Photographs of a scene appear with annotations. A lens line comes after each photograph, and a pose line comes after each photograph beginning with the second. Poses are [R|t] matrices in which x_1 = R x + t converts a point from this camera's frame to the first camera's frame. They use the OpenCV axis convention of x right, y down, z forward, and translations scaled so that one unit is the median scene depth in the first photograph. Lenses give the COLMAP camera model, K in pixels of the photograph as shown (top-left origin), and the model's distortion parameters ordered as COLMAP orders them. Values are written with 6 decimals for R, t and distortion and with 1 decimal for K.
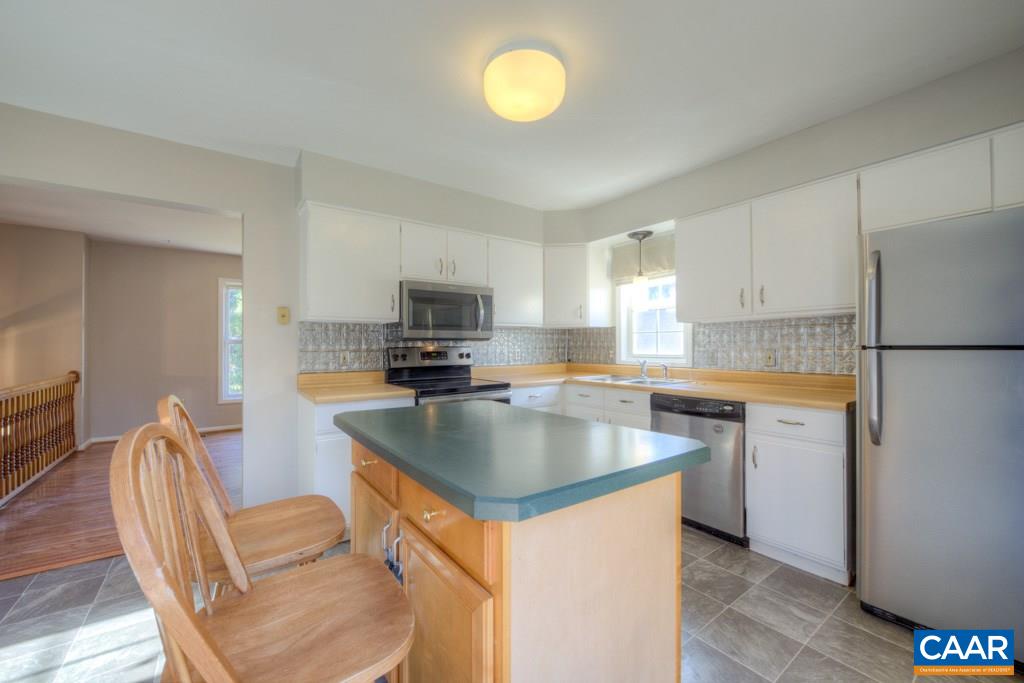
lens RADIAL K [[399.1, 0, 493.9], [0, 399.1, 344.8], [0, 0, 1]] dist [-0.000712, 0.000056]
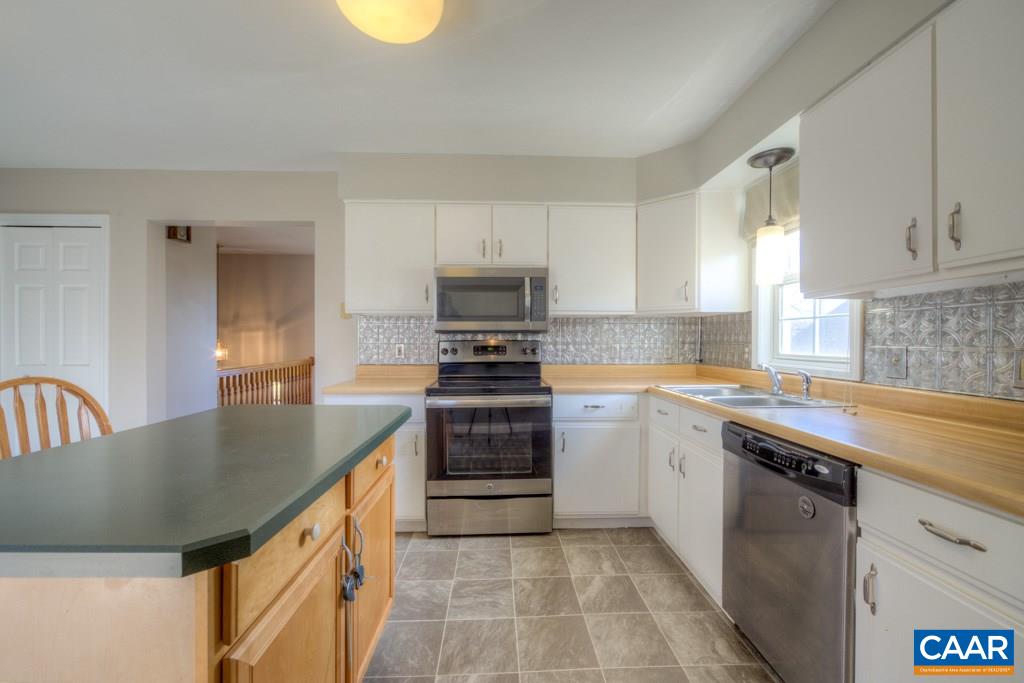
lens RADIAL K [[401.9, 0, 509.8], [0, 401.9, 344.8], [0, 0, 1]] dist [-0.010008, 0.000289]
pose [[0.838847, 0.011539, -0.544245, 0.374344], [-0.003446, 0.999868, 0.015888, 0.000624], [0.544356, -0.011452, 0.838776, 0.275046]]
